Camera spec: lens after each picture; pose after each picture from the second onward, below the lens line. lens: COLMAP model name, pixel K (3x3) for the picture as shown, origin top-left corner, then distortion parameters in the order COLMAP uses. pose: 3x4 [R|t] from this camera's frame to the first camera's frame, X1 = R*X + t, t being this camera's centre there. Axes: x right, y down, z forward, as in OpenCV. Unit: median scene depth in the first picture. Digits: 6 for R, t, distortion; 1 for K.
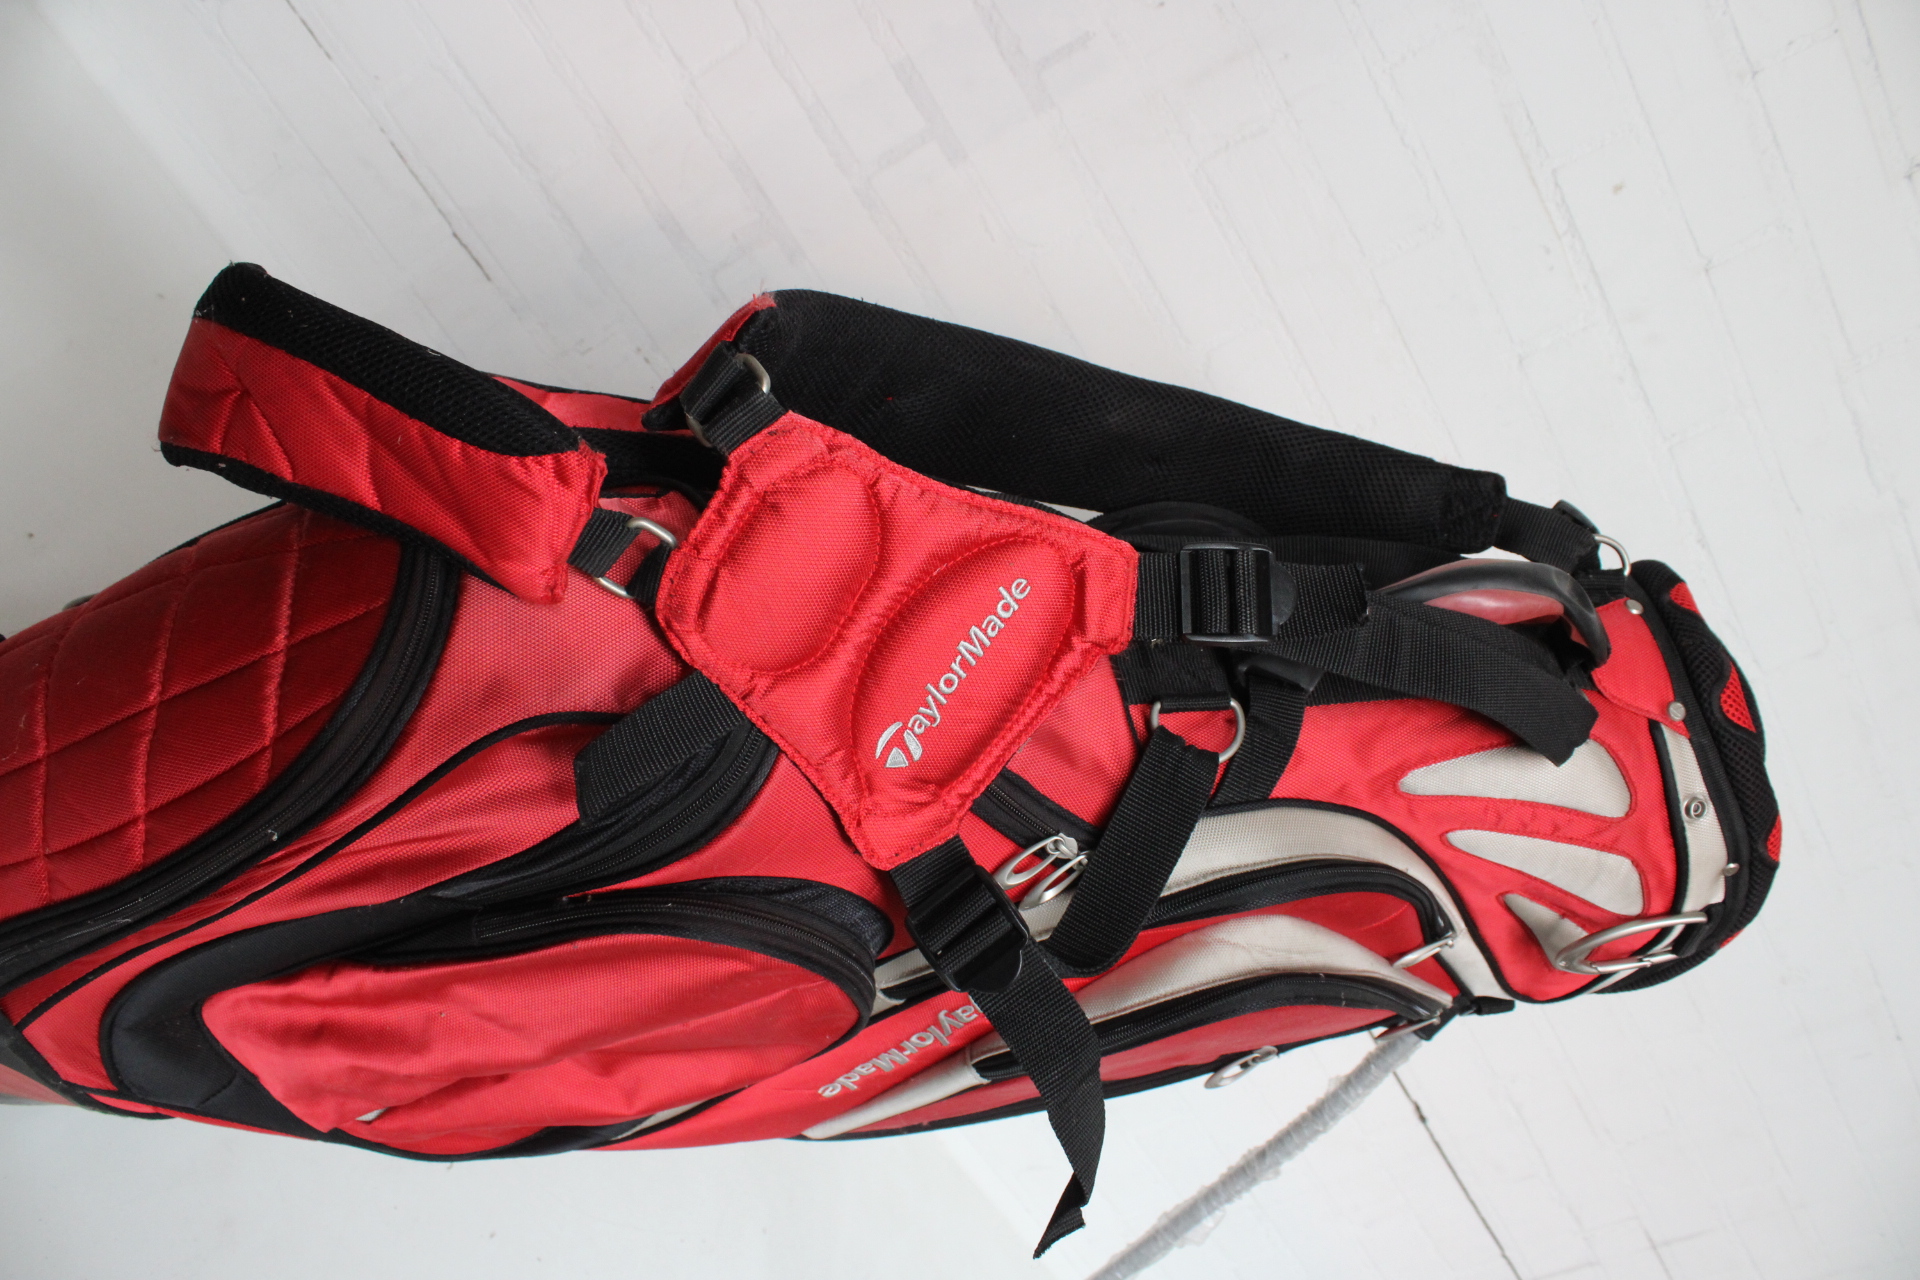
lens RADIAL K [[1590.2, 0, 1001.2], [0, 1590.2, 635.5], [0, 0, 1]] dist [-0.158392, 0.146126]
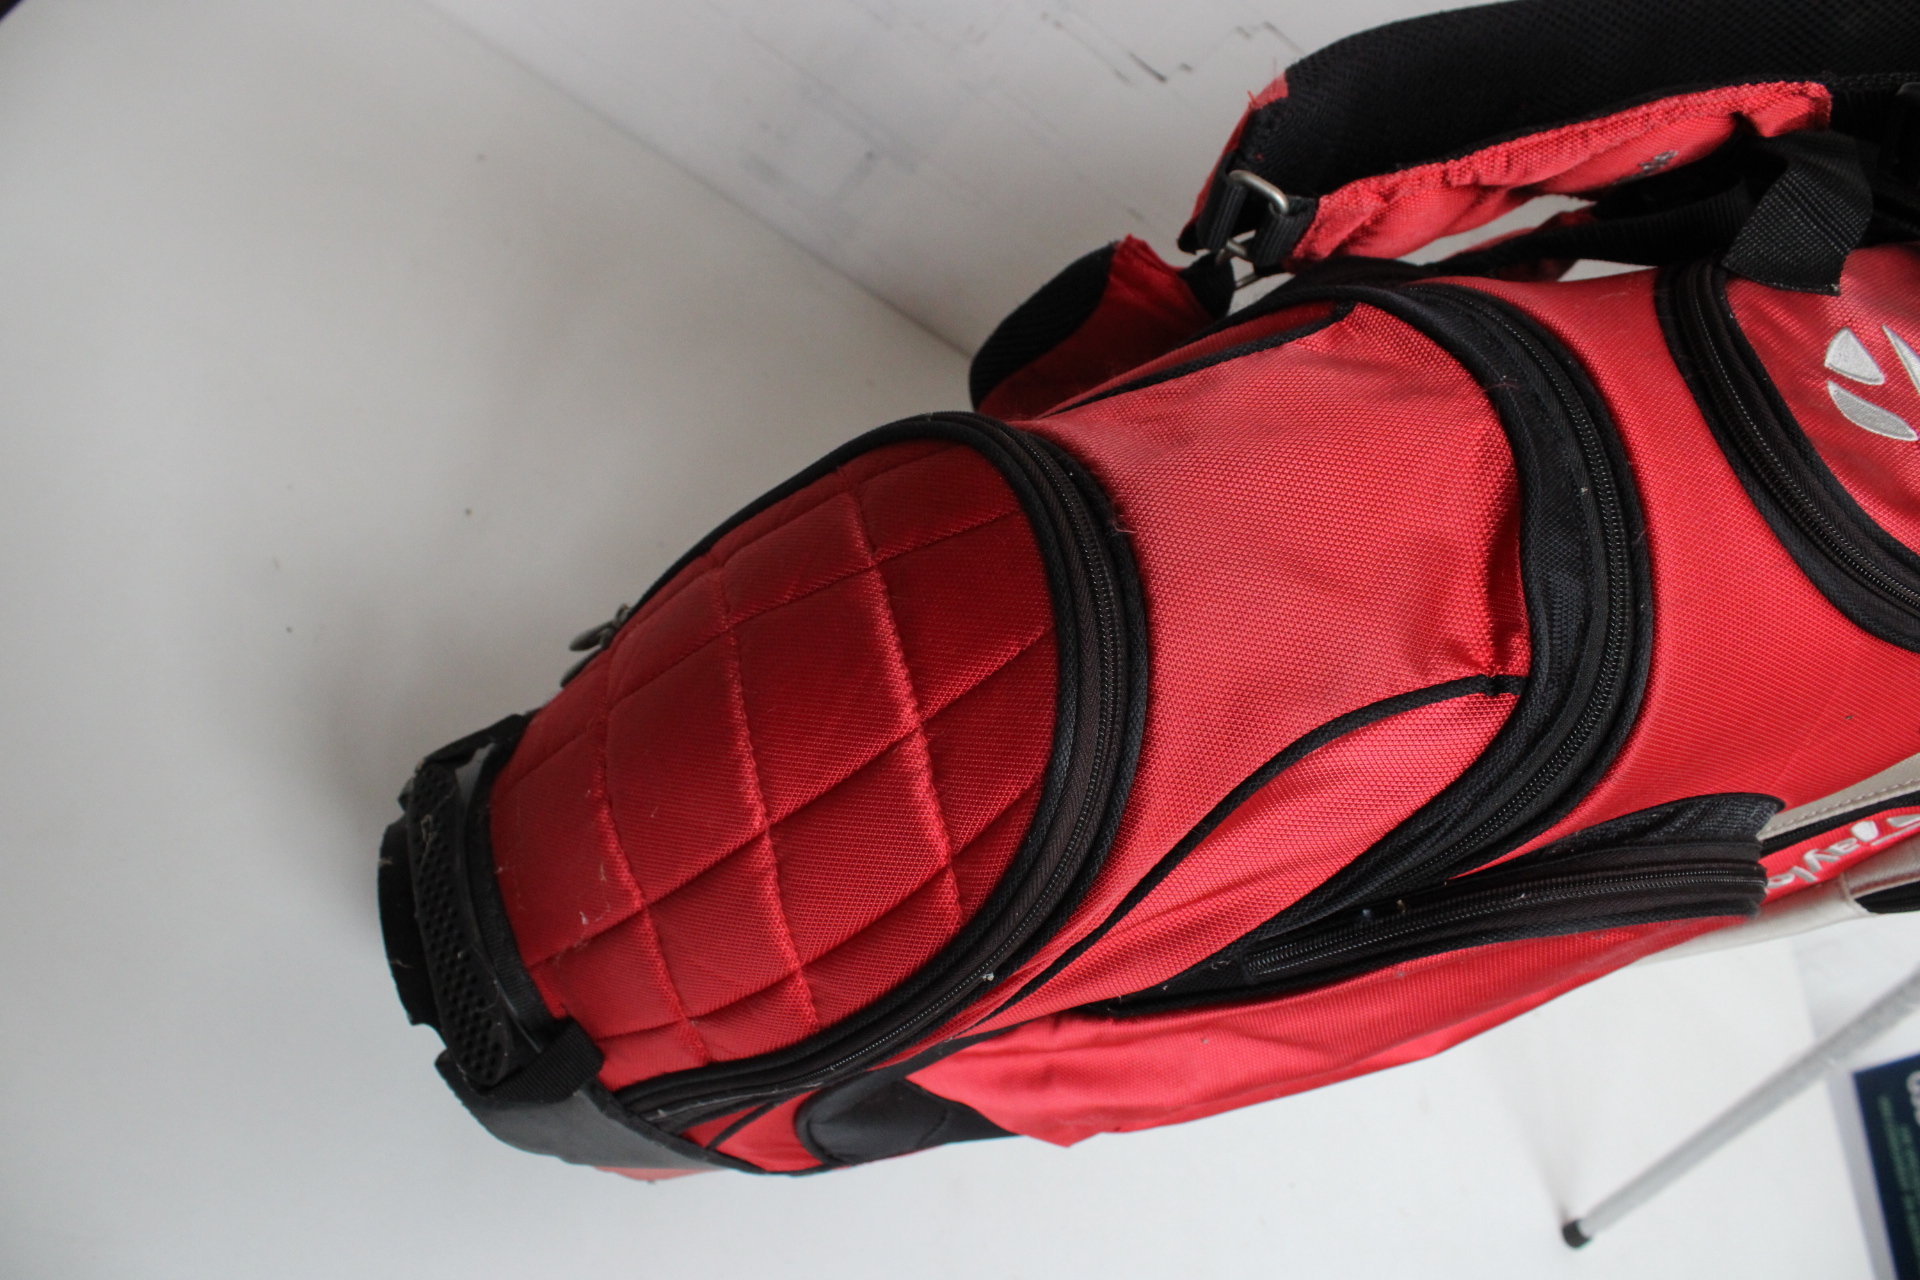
lens RADIAL K [[1590.2, 0, 1001.2], [0, 1590.2, 635.5], [0, 0, 1]] dist [-0.158392, 0.146126]
pose [[0.937445, -0.227085, -0.263875, -0.232458], [0.293513, 0.923147, 0.248296, -0.190274], [0.187211, -0.310214, 0.932051, 0.361630]]
